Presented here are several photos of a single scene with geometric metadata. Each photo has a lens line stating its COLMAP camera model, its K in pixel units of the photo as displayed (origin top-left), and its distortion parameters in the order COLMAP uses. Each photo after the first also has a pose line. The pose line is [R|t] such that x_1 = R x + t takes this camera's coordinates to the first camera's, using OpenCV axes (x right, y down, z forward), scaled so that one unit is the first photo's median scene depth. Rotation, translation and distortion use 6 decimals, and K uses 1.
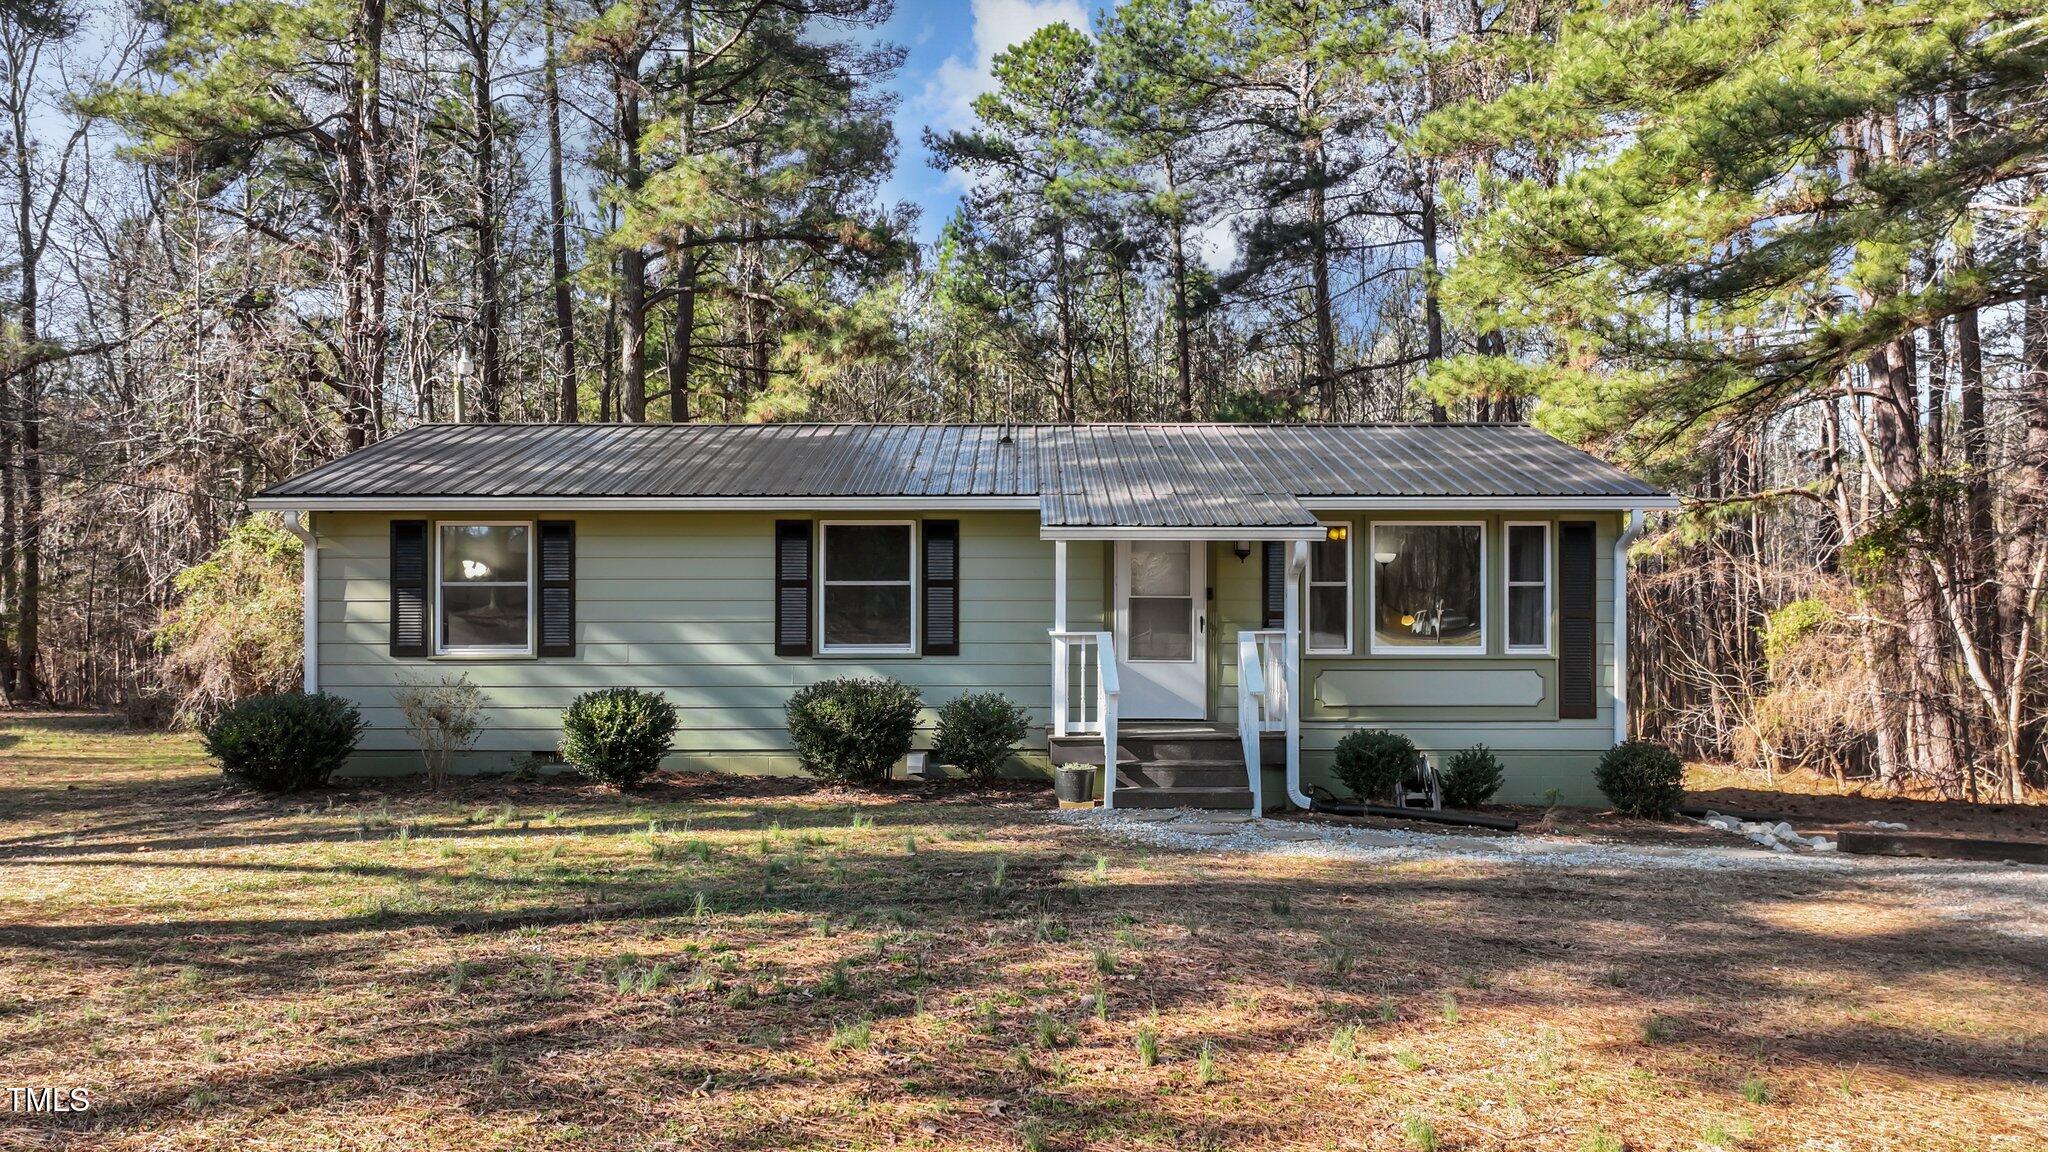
lens RADIAL K [[1499.4, 0, 1027.9], [0, 1499.4, 571.3], [0, 0, 1]] dist [0.030089, 0.000578]
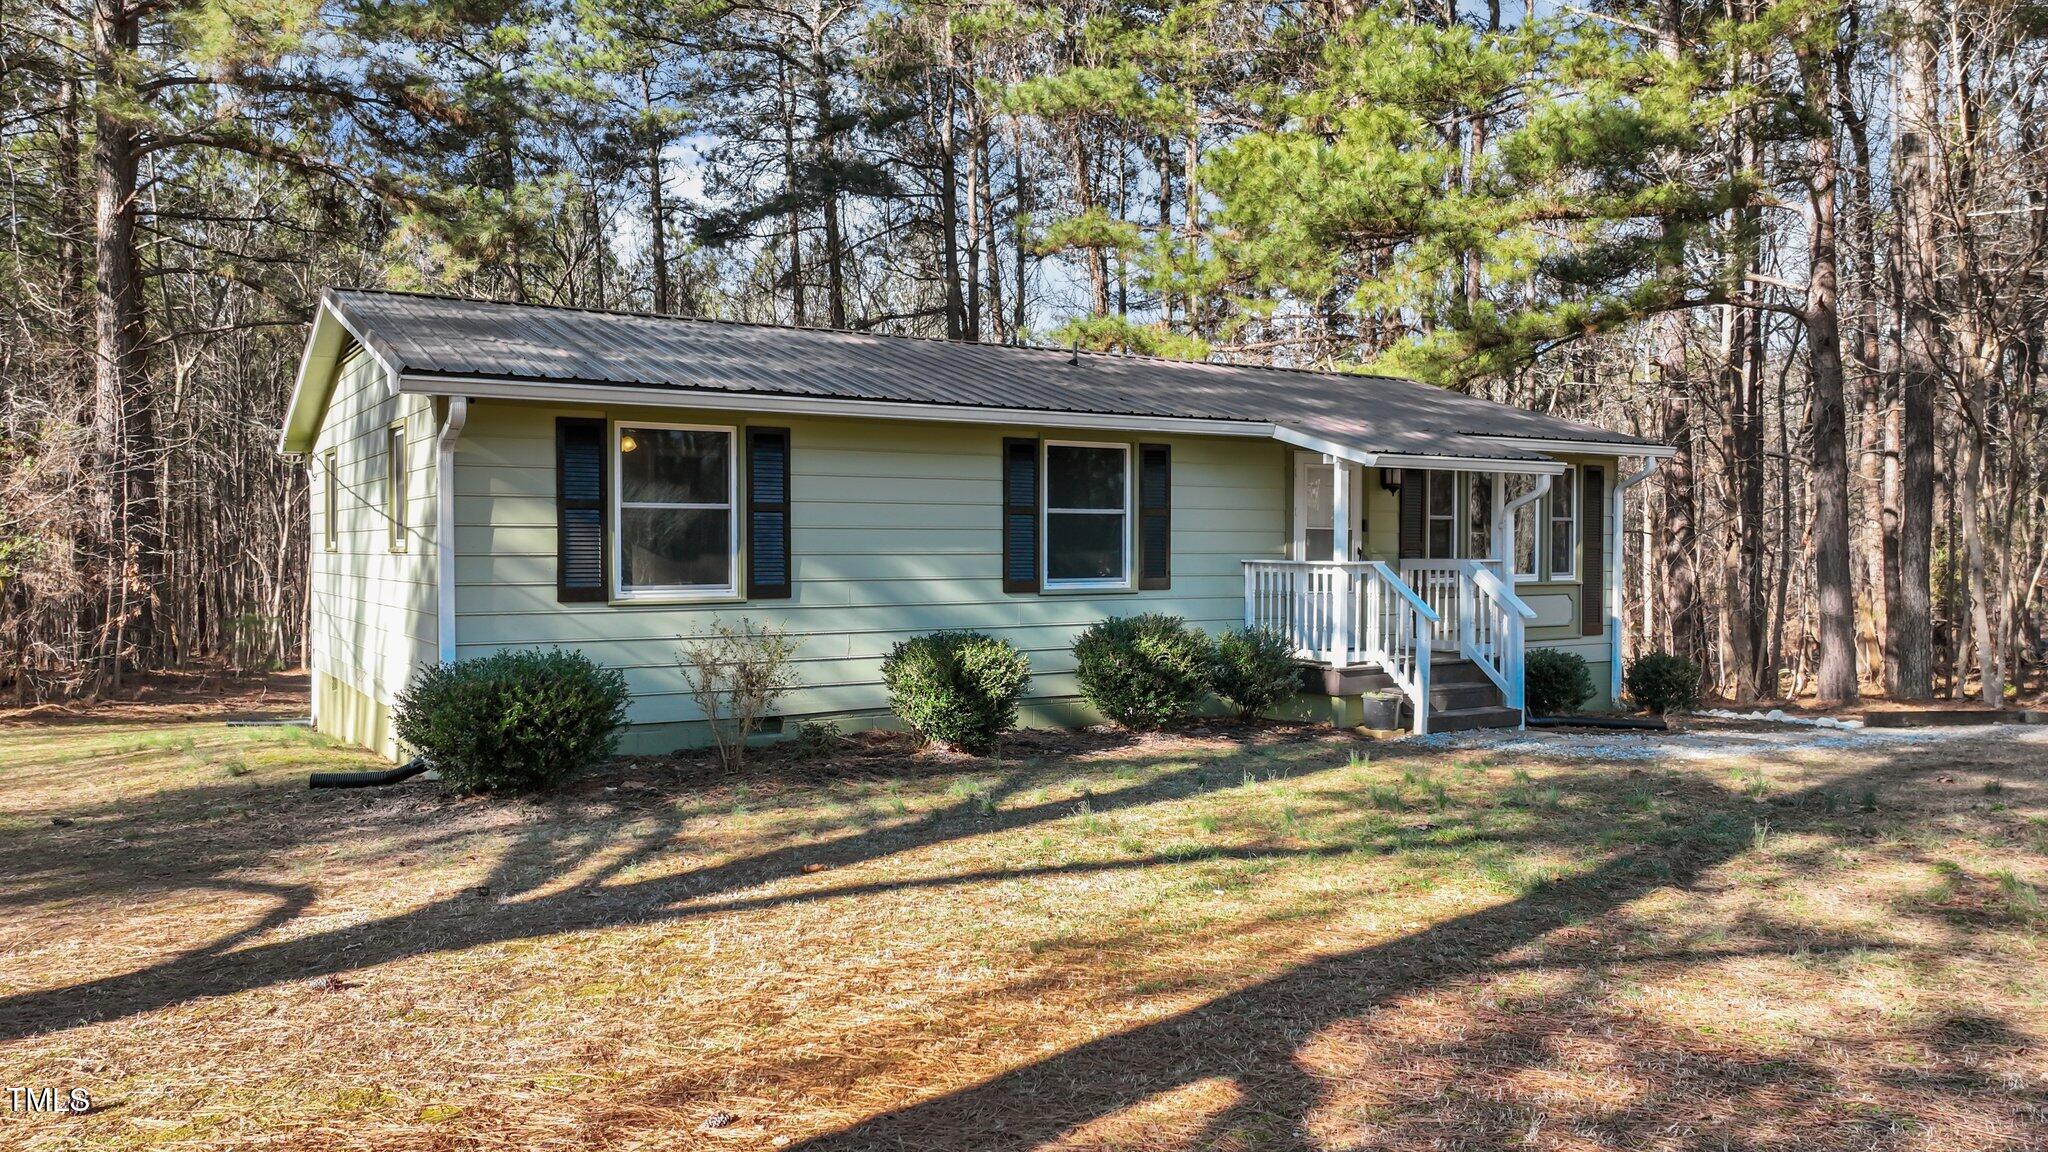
lens RADIAL K [[1491.4, 0, 1017.4], [0, 1491.4, 580.6], [0, 0, 1]] dist [0.028886, -0.001188]
pose [[0.845021, -0.011206, 0.534616, -0.500038], [-0.007473, 0.999435, 0.032762, 0.016387], [-0.534682, -0.031680, 0.844460, 0.209932]]
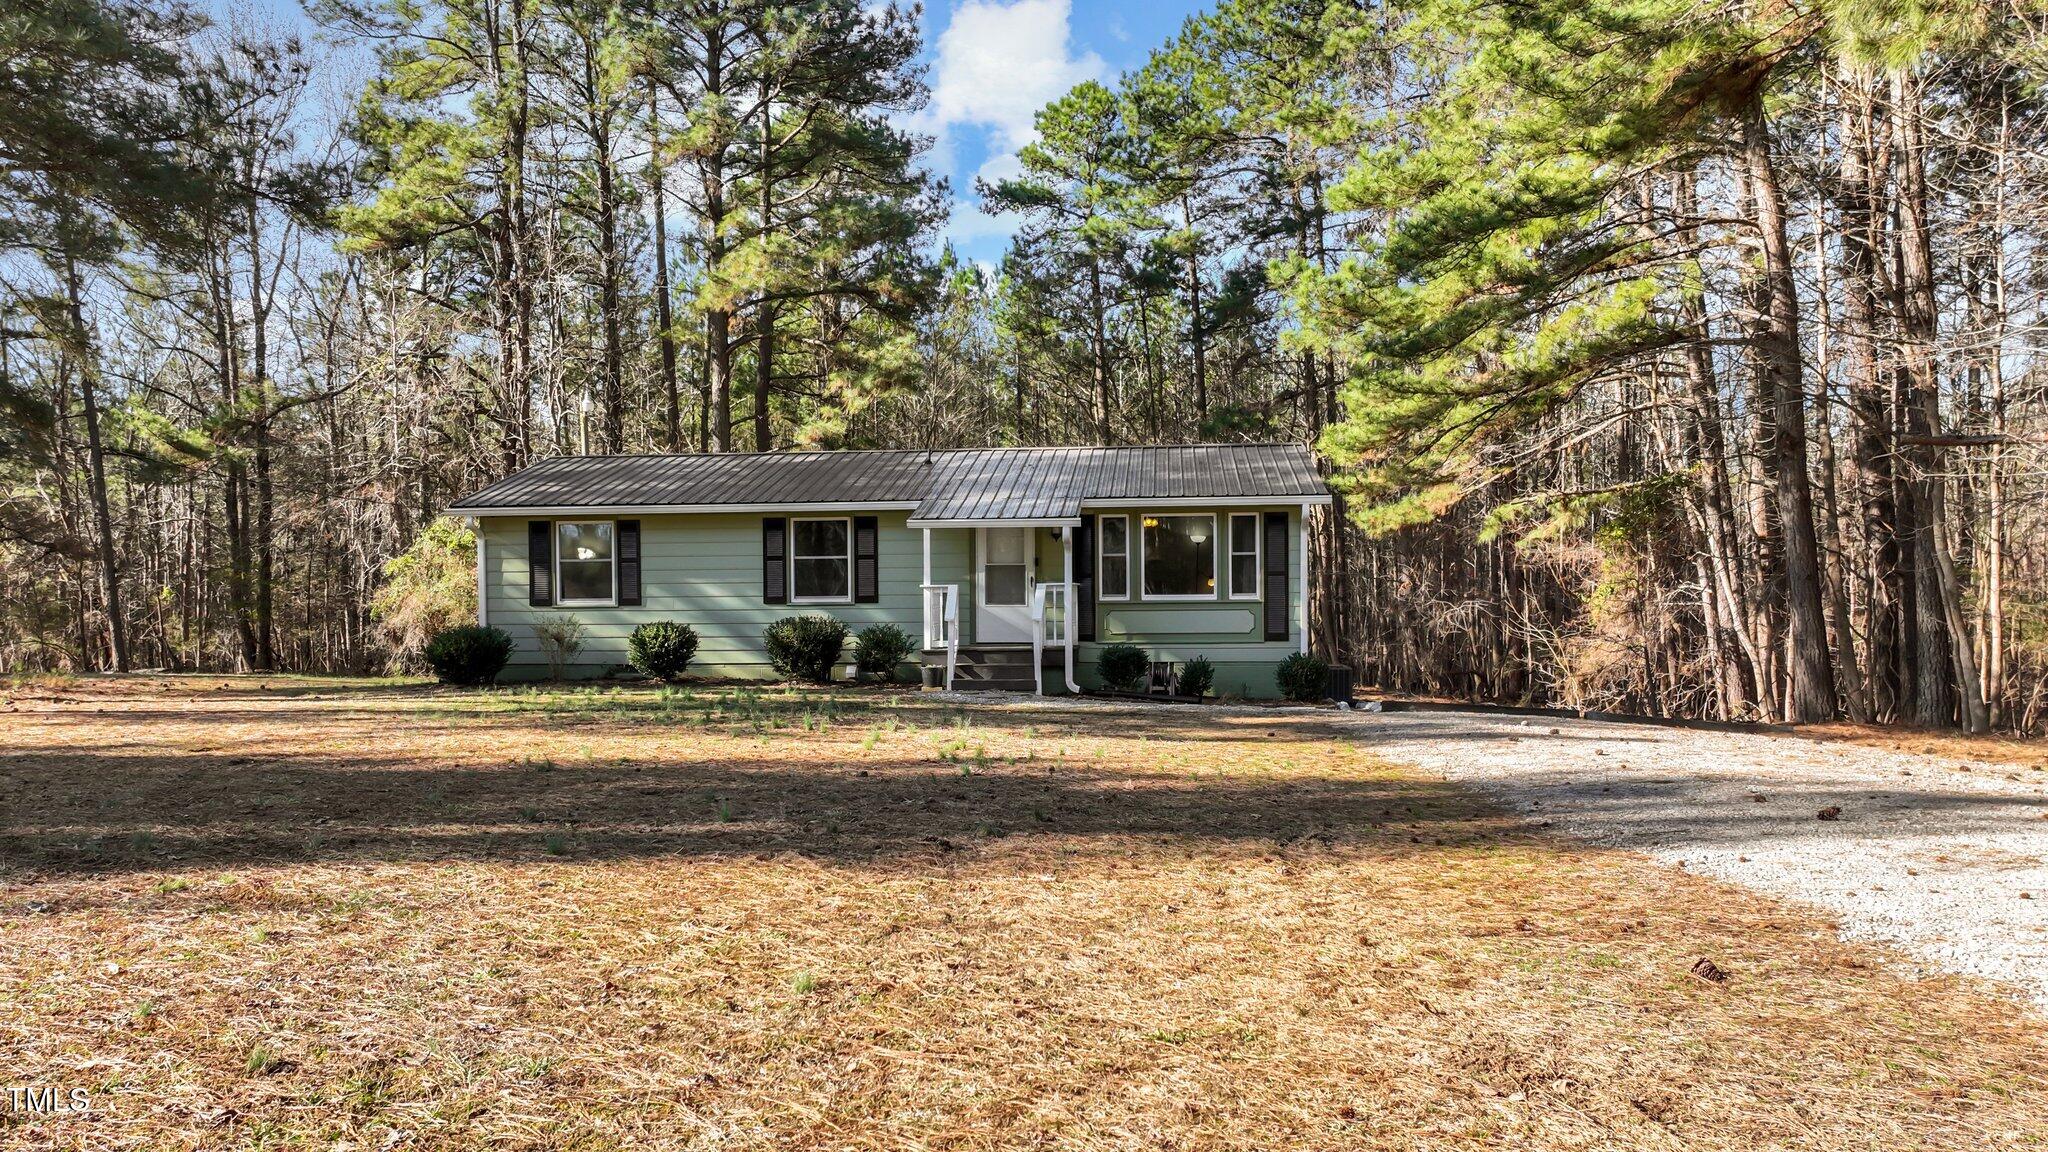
lens RADIAL K [[1546.4, 0, 1012.4], [0, 1546.4, 589.4], [0, 0, 1]] dist [0.069429, 0.001486]
pose [[0.993827, -0.008237, -0.110634, 0.217820], [0.009612, 0.999883, 0.011901, 0.019158], [0.110523, -0.012891, 0.993790, -0.473606]]
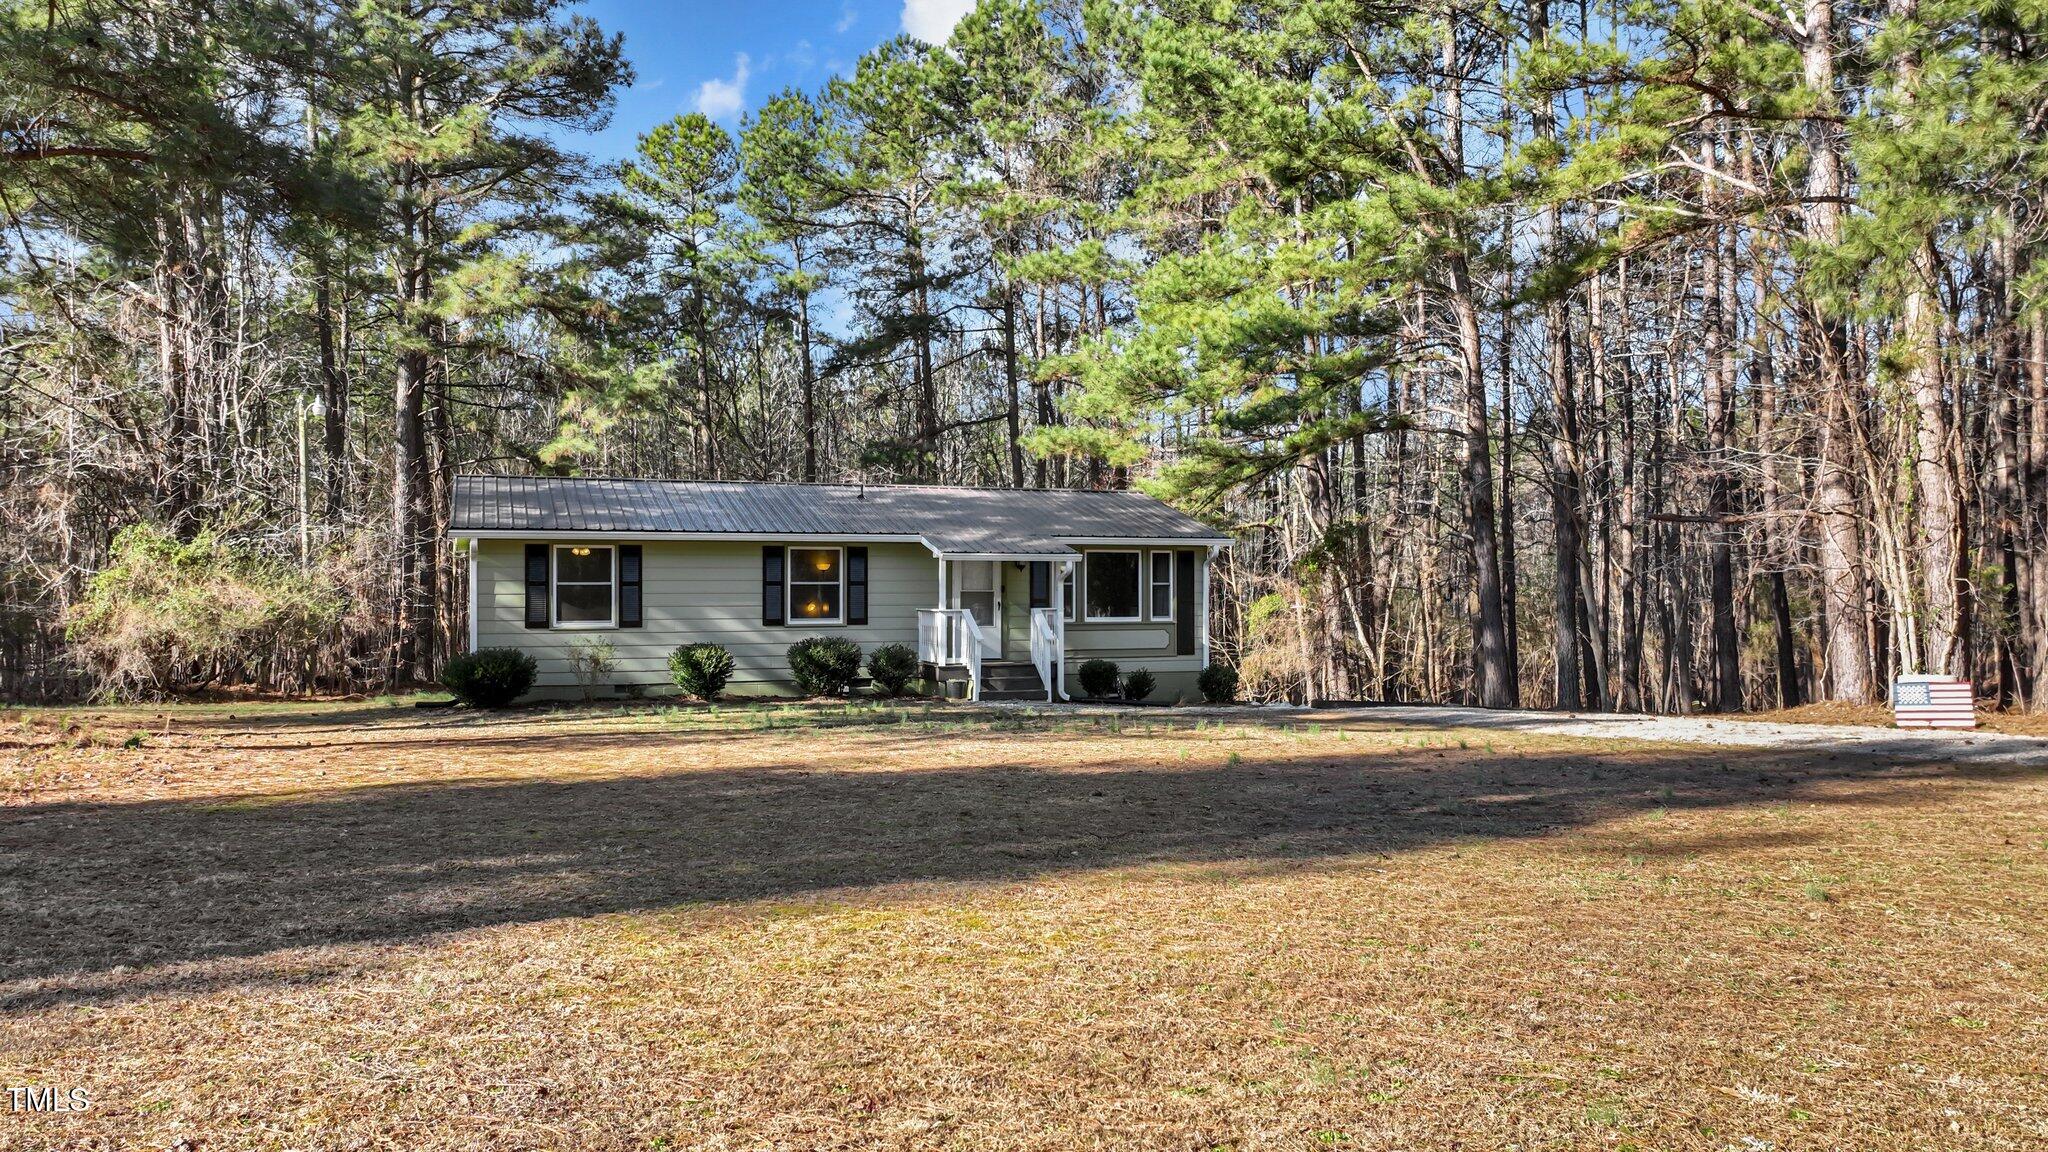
lens RADIAL K [[1546.4, 0, 1031.9], [0, 1546.4, 570.2], [0, 0, 1]] dist [0.069429, 0.001486]
pose [[0.938446, 0.003487, 0.345407, -0.392700], [-0.002055, 0.999988, -0.004512, 0.000381], [-0.345419, 0.003525, 0.938442, -0.612184]]
